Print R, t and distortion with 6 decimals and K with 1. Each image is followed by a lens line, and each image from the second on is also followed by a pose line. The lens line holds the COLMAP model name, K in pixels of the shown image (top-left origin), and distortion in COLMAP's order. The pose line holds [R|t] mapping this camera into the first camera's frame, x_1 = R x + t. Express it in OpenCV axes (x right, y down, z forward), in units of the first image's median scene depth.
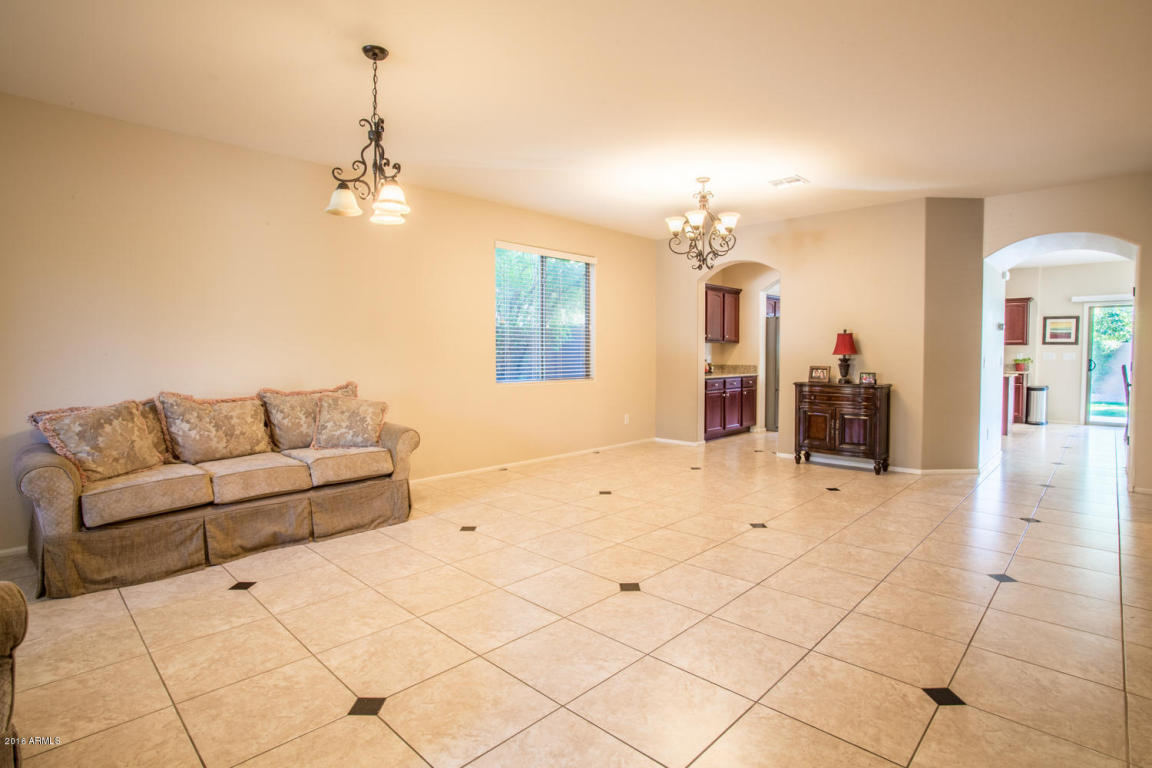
lens RADIAL K [[583.5, 0, 559.0], [0, 583.5, 371.5], [0, 0, 1]] dist [-0.077368, 0.027780]
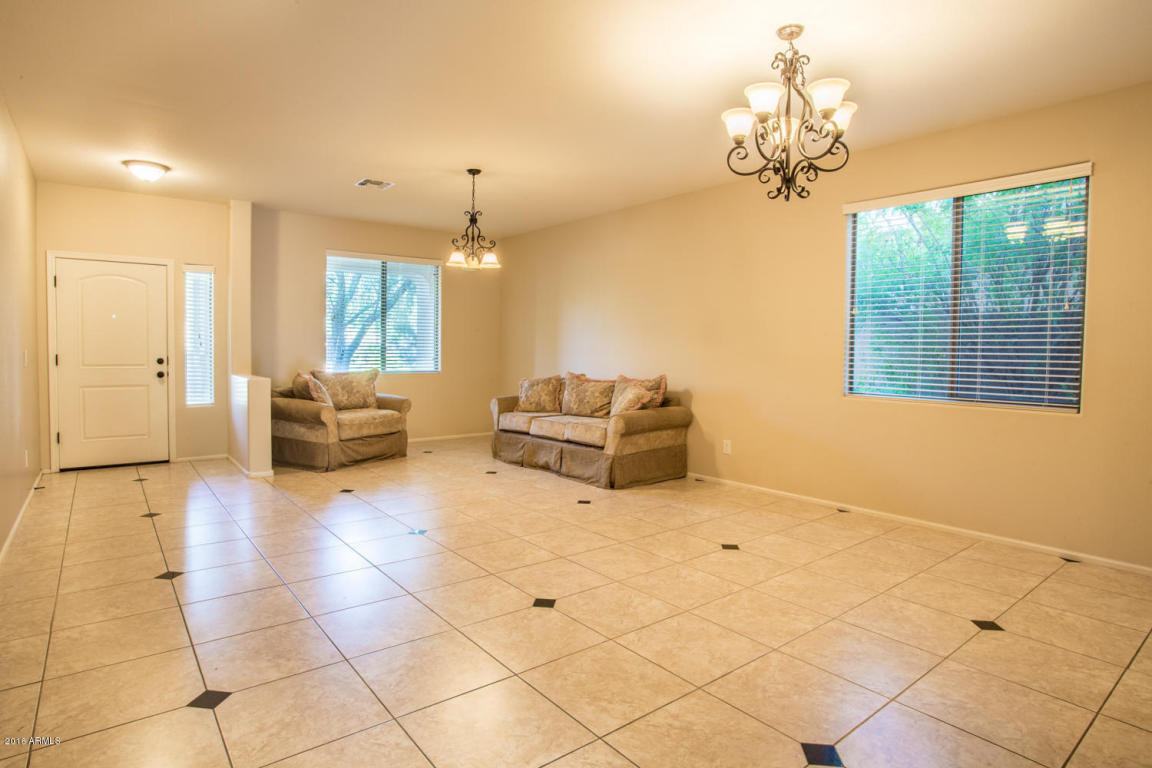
lens RADIAL K [[600.3, 0, 576.0], [0, 600.3, 384.0], [0, 0, 1]] dist [-0.070452, 0.023425]
pose [[-0.092421, 0.057821, -0.994040, 1.063705], [-0.049249, 0.996825, 0.062562, -0.040799], [0.994501, 0.054738, -0.089280, 1.116451]]
